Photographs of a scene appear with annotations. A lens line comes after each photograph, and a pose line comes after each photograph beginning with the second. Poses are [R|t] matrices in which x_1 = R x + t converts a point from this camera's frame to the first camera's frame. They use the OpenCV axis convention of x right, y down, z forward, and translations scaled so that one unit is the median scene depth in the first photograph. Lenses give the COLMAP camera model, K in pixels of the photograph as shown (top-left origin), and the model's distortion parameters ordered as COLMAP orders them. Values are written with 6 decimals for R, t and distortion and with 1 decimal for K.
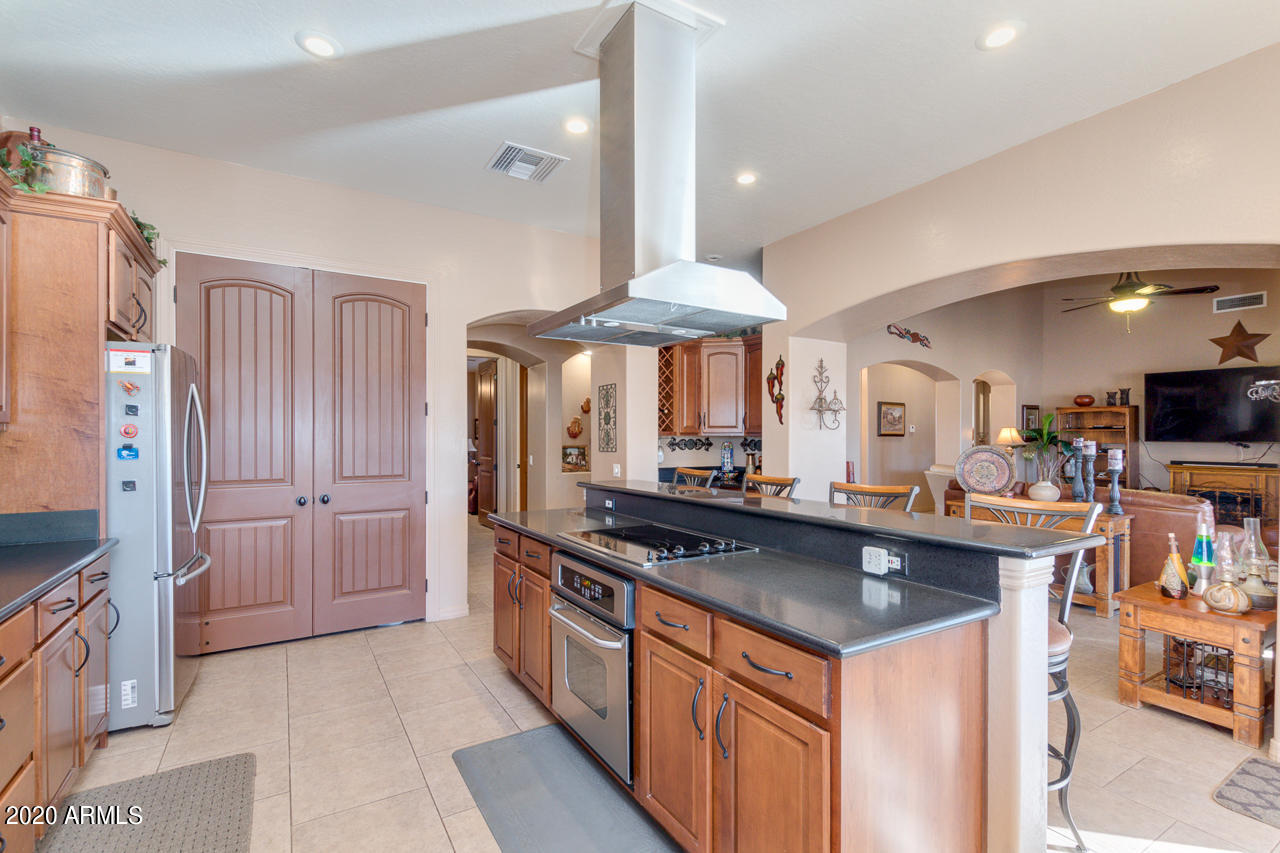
lens RADIAL K [[579.7, 0, 626.2], [0, 579.7, 435.2], [0, 0, 1]] dist [-0.001198, -0.001347]
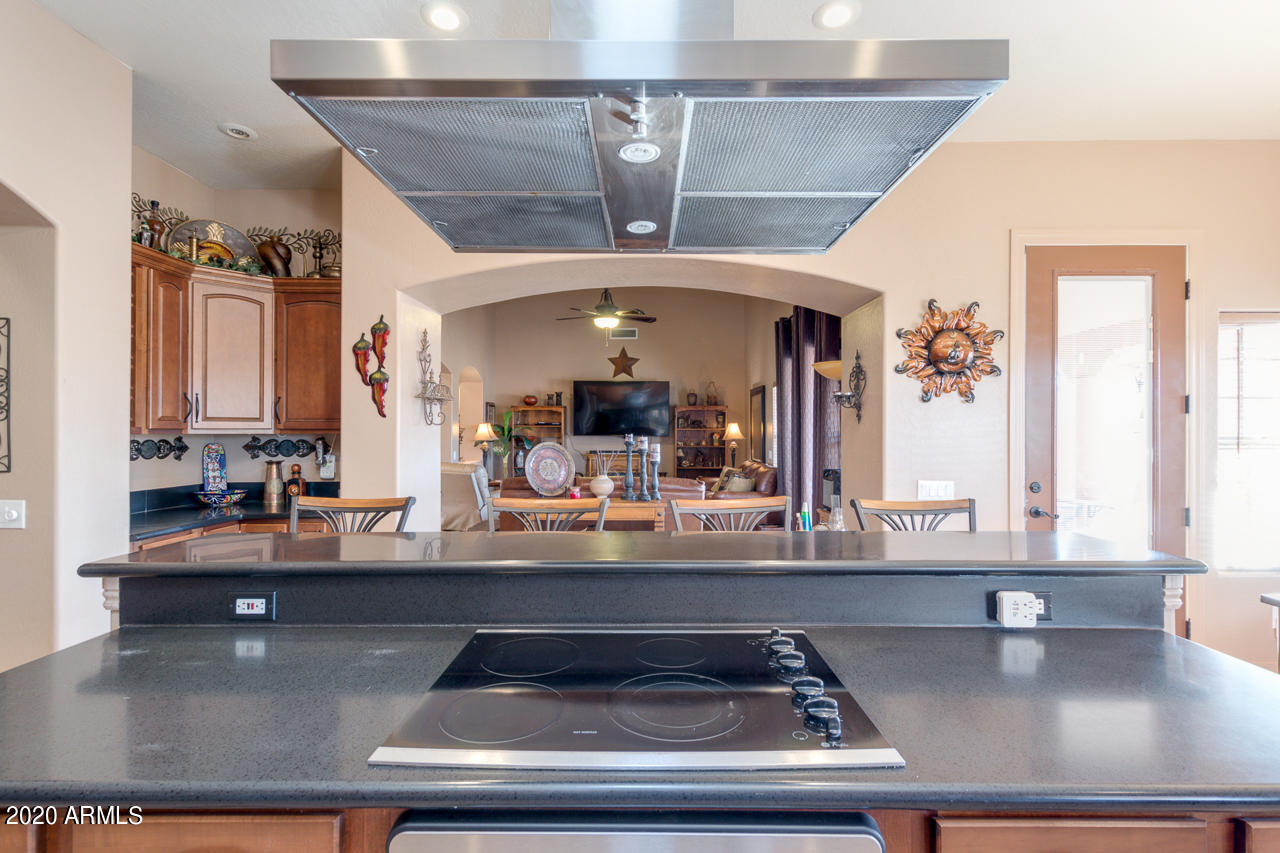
lens RADIAL K [[587.7, 0, 643.3], [0, 587.7, 426.9], [0, 0, 1]] dist [0.003007, -0.000767]
pose [[0.507260, 0.003258, 0.861787, -0.118366], [-0.000387, 0.999994, -0.003553, -0.003612], [-0.861793, 0.001468, 0.507258, 0.264039]]
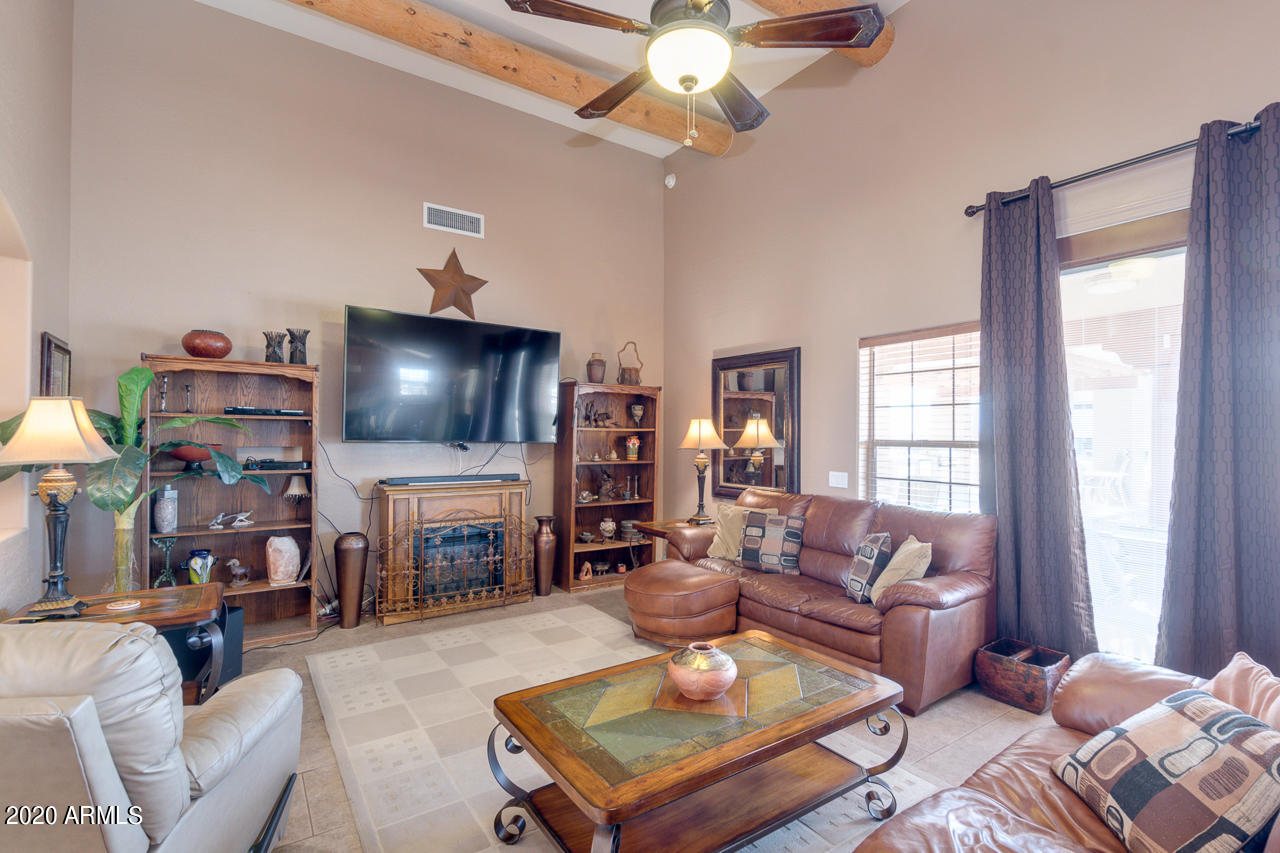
lens RADIAL K [[587.7, 0, 643.3], [0, 587.7, 426.9], [0, 0, 1]] dist [0.003007, -0.000767]
pose [[-0.079792, 0.008358, 0.996776, 0.420287], [-0.008589, 0.999922, -0.009071, 0.000240], [-0.996774, -0.009285, -0.079714, 0.875158]]
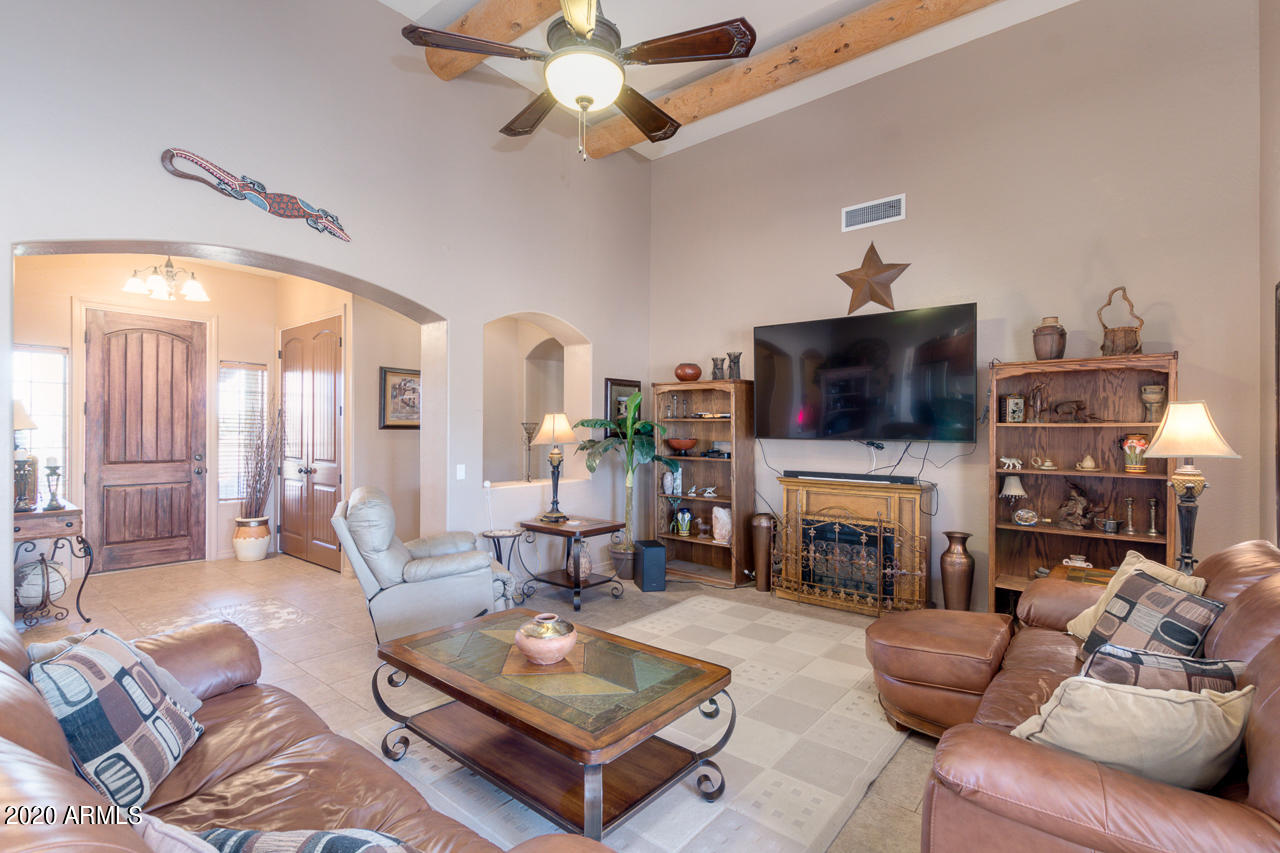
lens RADIAL K [[595.9, 0, 640.0], [0, 595.9, 426.5], [0, 0, 1]] dist [0.016741, -0.000012]
pose [[0.936318, 0.002712, 0.351142, 0.627773], [-0.001902, 0.999995, -0.002649, 0.000173], [-0.351147, 0.001813, 0.936319, 0.507486]]
